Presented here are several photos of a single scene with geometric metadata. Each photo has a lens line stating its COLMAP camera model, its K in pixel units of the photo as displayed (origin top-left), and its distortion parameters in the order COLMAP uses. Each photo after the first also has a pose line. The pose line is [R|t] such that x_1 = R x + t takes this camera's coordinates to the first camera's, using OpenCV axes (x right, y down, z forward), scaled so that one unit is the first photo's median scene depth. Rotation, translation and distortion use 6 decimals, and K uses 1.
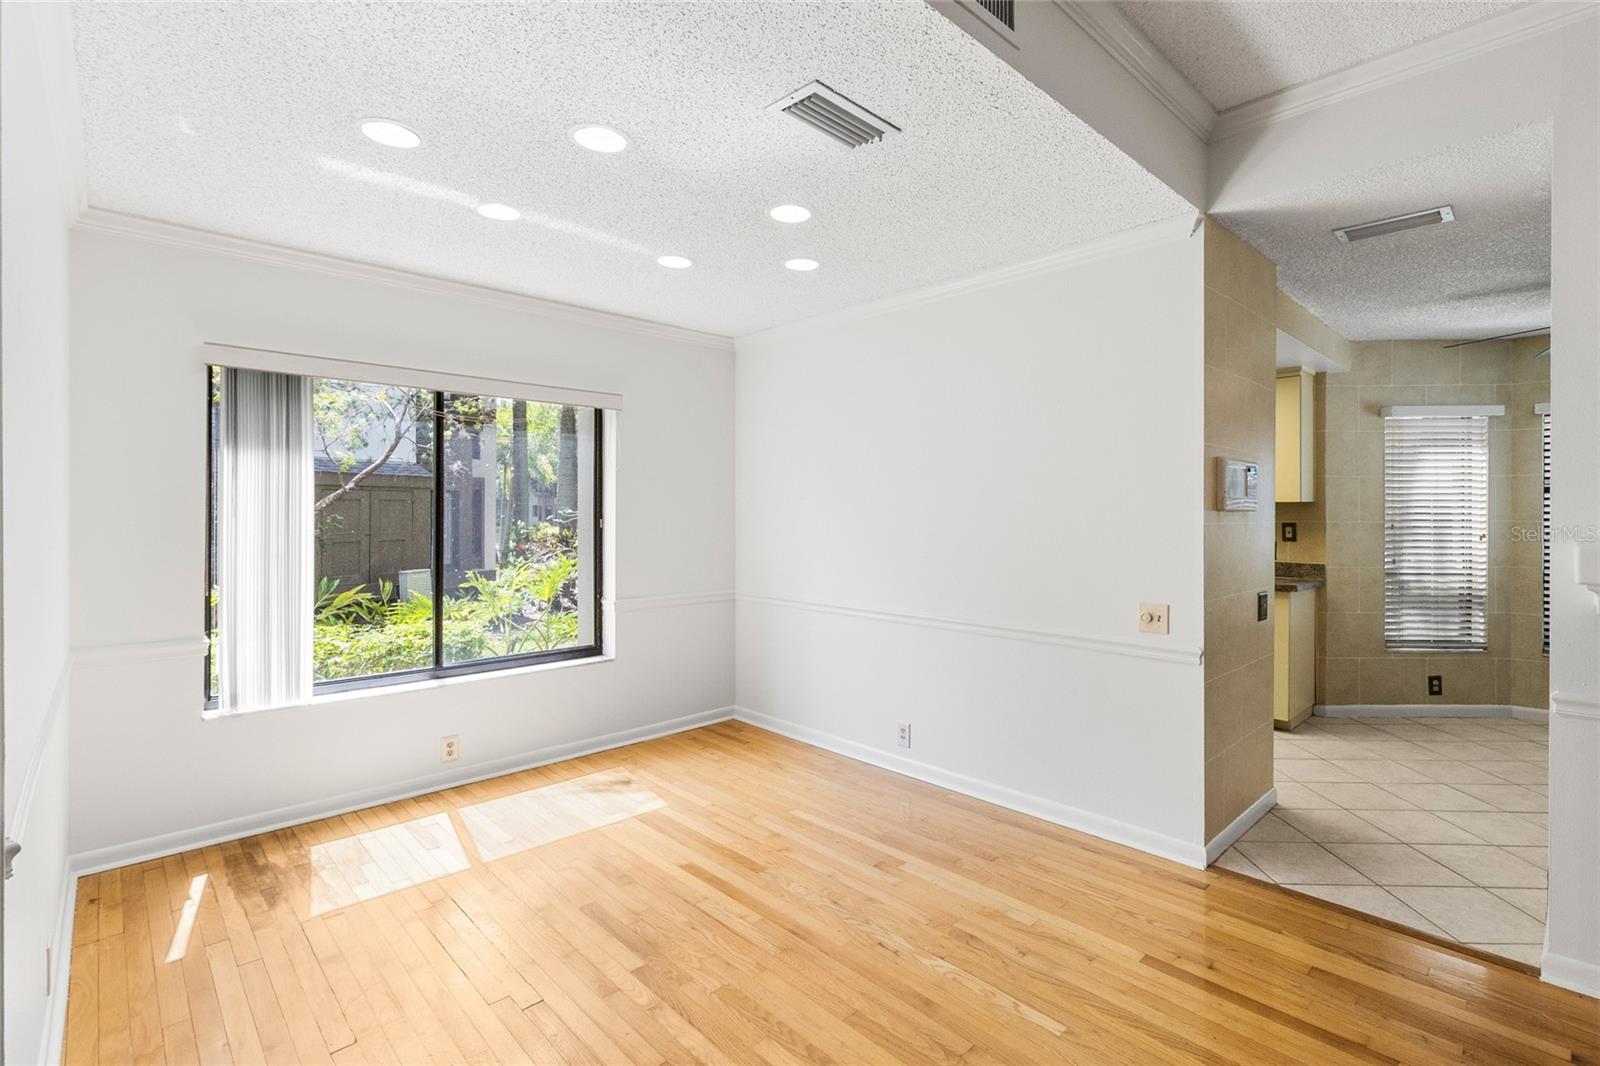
lens RADIAL K [[743.8, 0, 805.2], [0, 743.8, 510.6], [0, 0, 1]] dist [0.002349, 0.000128]
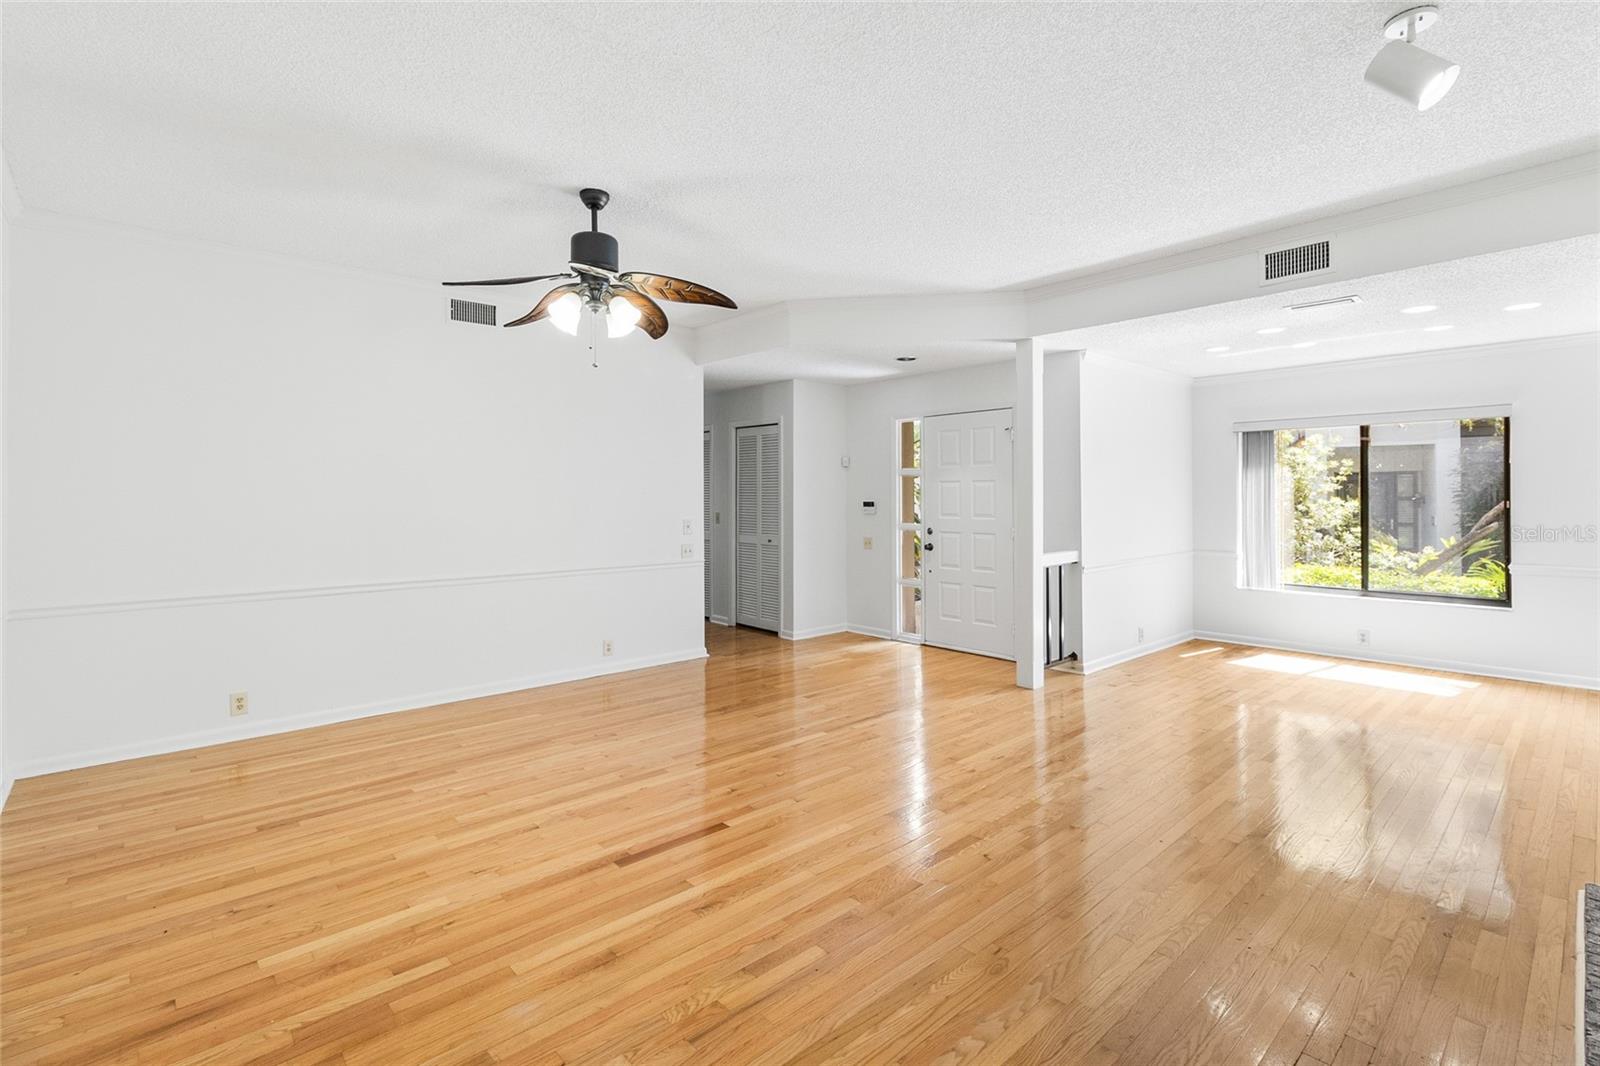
lens RADIAL K [[738.6, 0, 808.9], [0, 738.6, 498.3], [0, 0, 1]] dist [0.002374, -0.000363]
pose [[-0.015788, 0.000480, -0.999875, 1.205533], [0.005396, 0.999985, 0.000395, -0.001689], [0.999861, -0.005389, -0.015791, -0.222590]]
